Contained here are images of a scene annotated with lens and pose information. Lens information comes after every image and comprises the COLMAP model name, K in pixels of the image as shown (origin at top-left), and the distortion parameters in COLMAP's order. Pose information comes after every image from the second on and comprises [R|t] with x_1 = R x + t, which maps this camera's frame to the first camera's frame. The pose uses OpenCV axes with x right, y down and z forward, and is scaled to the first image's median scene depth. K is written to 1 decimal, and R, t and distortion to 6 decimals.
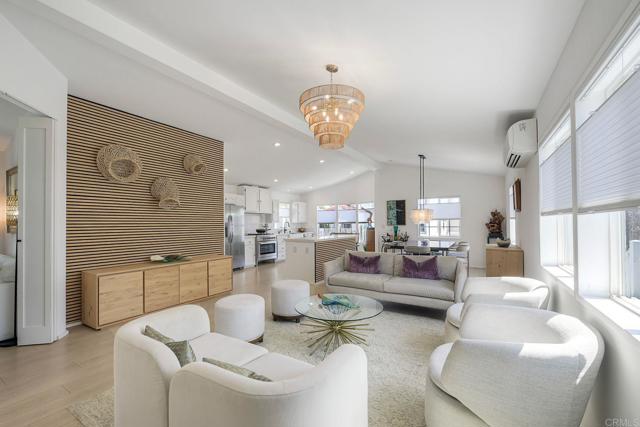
lens RADIAL K [[262.3, 0, 308.1], [0, 262.3, 223.7], [0, 0, 1]] dist [-0.001685, -0.000385]
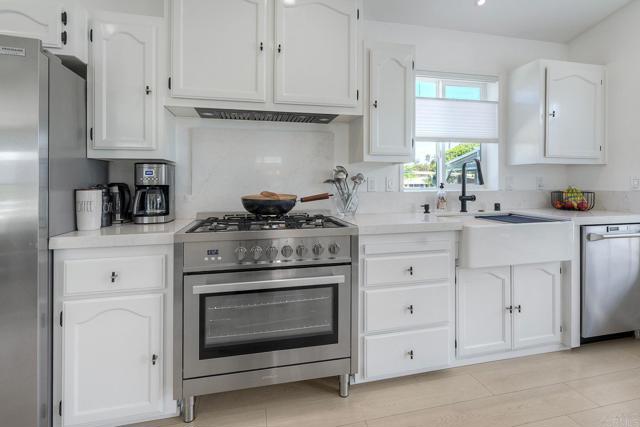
lens RADIAL K [[293.3, 0, 315.7], [0, 293.3, 183.7], [0, 0, 1]] dist [-0.001049, 0.001149]
pose [[0.722734, 0.011143, -0.691037, -0.011297], [-0.001213, 0.999889, 0.014855, 0.009594], [0.691125, -0.009898, 0.722667, 0.817210]]
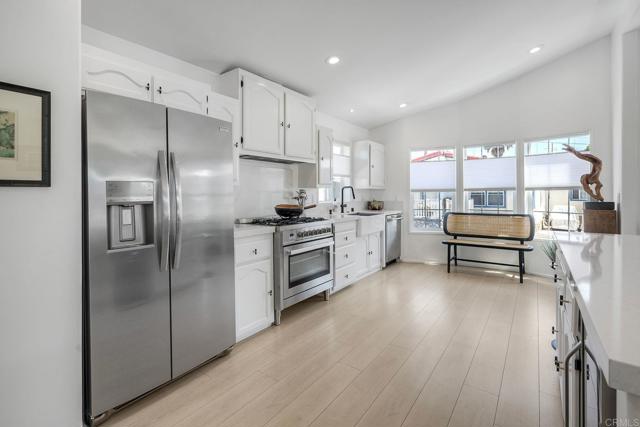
lens RADIAL K [[293.3, 0, 312.6], [0, 293.3, 194.7], [0, 0, 1]] dist [-0.001049, 0.001149]
pose [[0.997853, 0.003584, -0.065396, -0.115948], [-0.003091, 0.999966, 0.007640, 0.002956], [0.065421, -0.007421, 0.997830, 0.580275]]
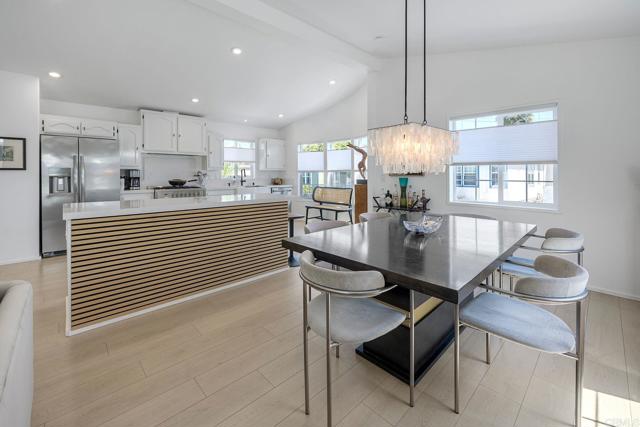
lens RADIAL K [[262.3, 0, 309.0], [0, 262.3, 178.1], [0, 0, 1]] dist [-0.001685, -0.000385]
pose [[0.969736, 0.013428, -0.243786, 0.262311], [-0.008091, 0.999705, 0.022880, -0.000045], [0.244022, -0.020216, 0.969559, 0.437203]]
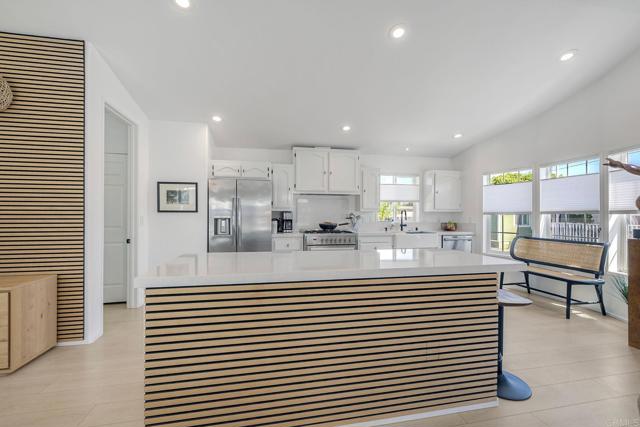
lens RADIAL K [[262.3, 0, 321.2], [0, 262.3, 215.2], [0, 0, 1]] dist [-0.001685, -0.000385]
pose [[0.705043, 0.011159, -0.709076, 0.189119], [-0.006439, 0.999936, 0.009334, -0.000473], [0.709135, -0.002016, 0.705070, 0.562862]]
